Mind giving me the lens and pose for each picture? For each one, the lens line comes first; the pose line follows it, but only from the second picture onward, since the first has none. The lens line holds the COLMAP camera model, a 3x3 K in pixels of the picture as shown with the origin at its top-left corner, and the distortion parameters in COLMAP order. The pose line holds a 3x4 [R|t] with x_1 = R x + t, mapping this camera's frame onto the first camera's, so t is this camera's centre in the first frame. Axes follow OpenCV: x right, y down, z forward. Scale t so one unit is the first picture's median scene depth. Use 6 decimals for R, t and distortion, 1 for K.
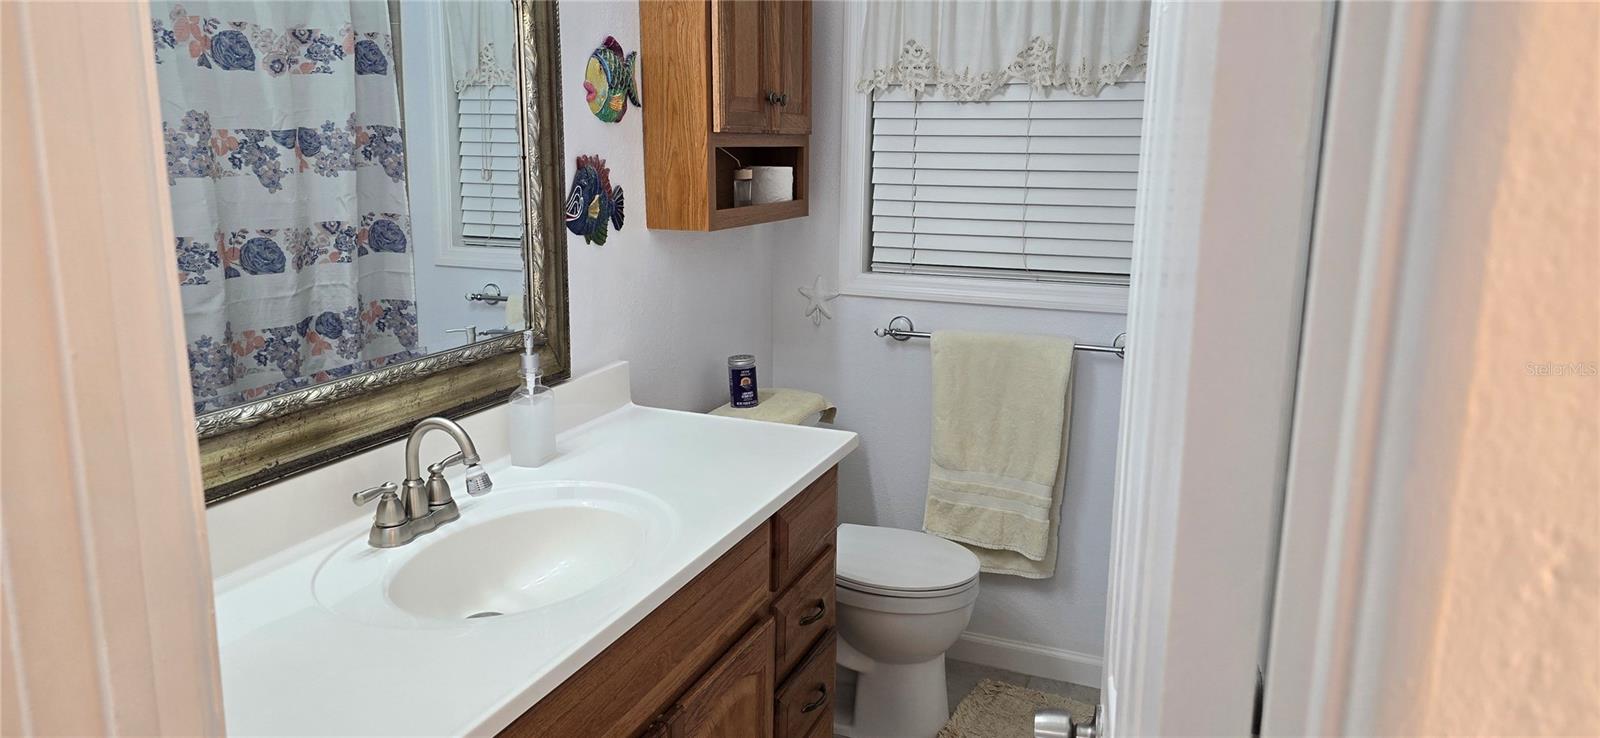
lens RADIAL K [[1070.5, 0, 796.8], [0, 1070.5, 360.6], [0, 0, 1]] dist [0.070956, -0.071542]
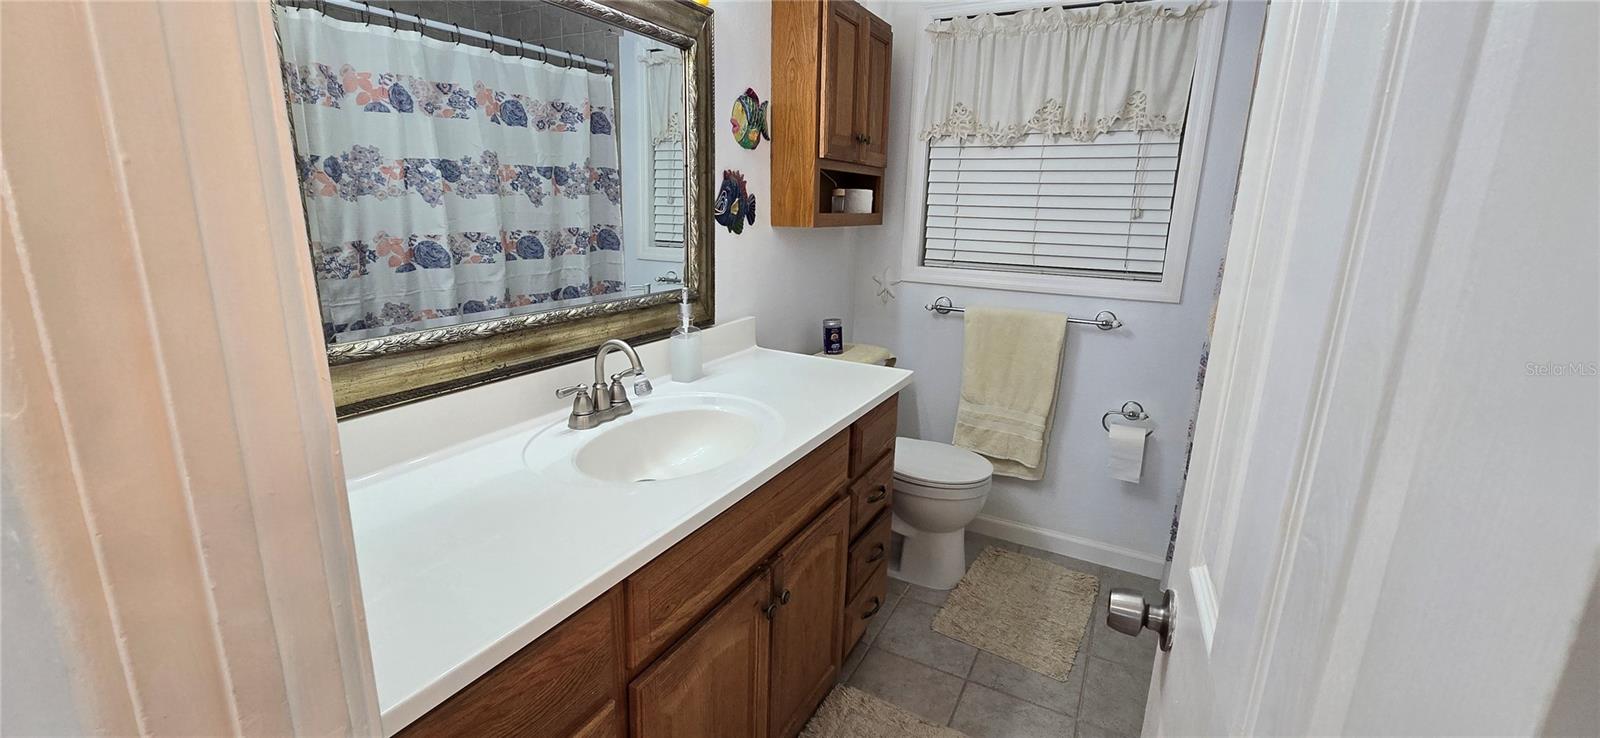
lens RADIAL K [[656.1, 0, 793.8], [0, 656.1, 368.4], [0, 0, 1]] dist [-0.004307, 0.001514]
pose [[0.993608, 0.038420, -0.106148, -0.007104], [-0.033934, 0.998466, 0.043748, 0.027166], [0.107666, -0.039867, 0.993387, 0.106868]]
